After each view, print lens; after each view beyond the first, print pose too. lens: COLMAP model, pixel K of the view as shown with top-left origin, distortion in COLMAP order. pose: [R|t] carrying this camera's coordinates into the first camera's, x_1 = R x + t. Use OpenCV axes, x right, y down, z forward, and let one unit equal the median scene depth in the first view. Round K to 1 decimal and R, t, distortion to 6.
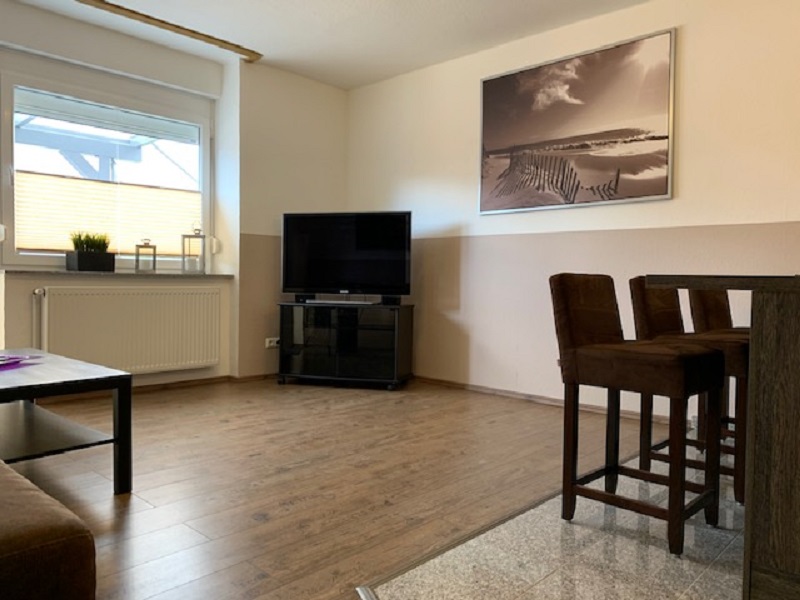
lens RADIAL K [[609.8, 0, 399.0], [0, 609.8, 303.5], [0, 0, 1]] dist [-0.009454, 0.001197]
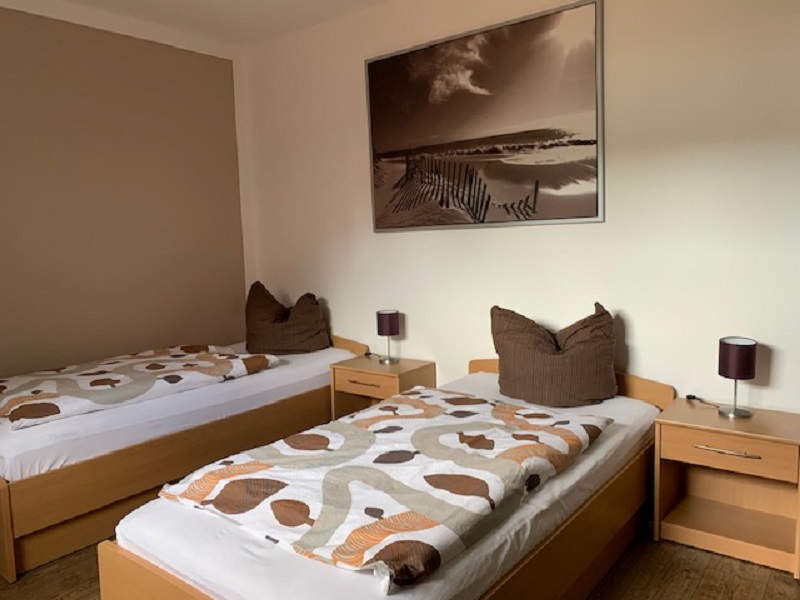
lens RADIAL K [[609.8, 0, 404.9], [0, 609.8, 301.6], [0, 0, 1]] dist [-0.009454, 0.001197]
pose [[0.995070, -0.056041, 0.081819, 0.115696], [0.050156, 0.996121, 0.072300, -0.127352], [-0.085553, -0.067840, 0.994021, 0.220856]]
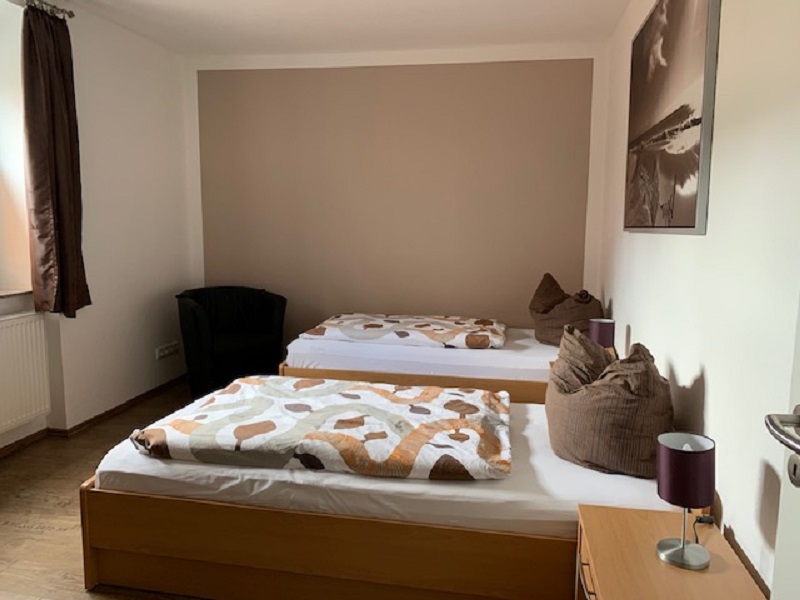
lens RADIAL K [[609.8, 0, 398.7], [0, 609.8, 296.2], [0, 0, 1]] dist [-0.009454, 0.001197]
pose [[0.549276, 0.099260, -0.829725, 0.680405], [-0.045168, 0.994995, 0.089130, -0.140196], [0.834419, -0.011480, 0.551010, 0.435560]]
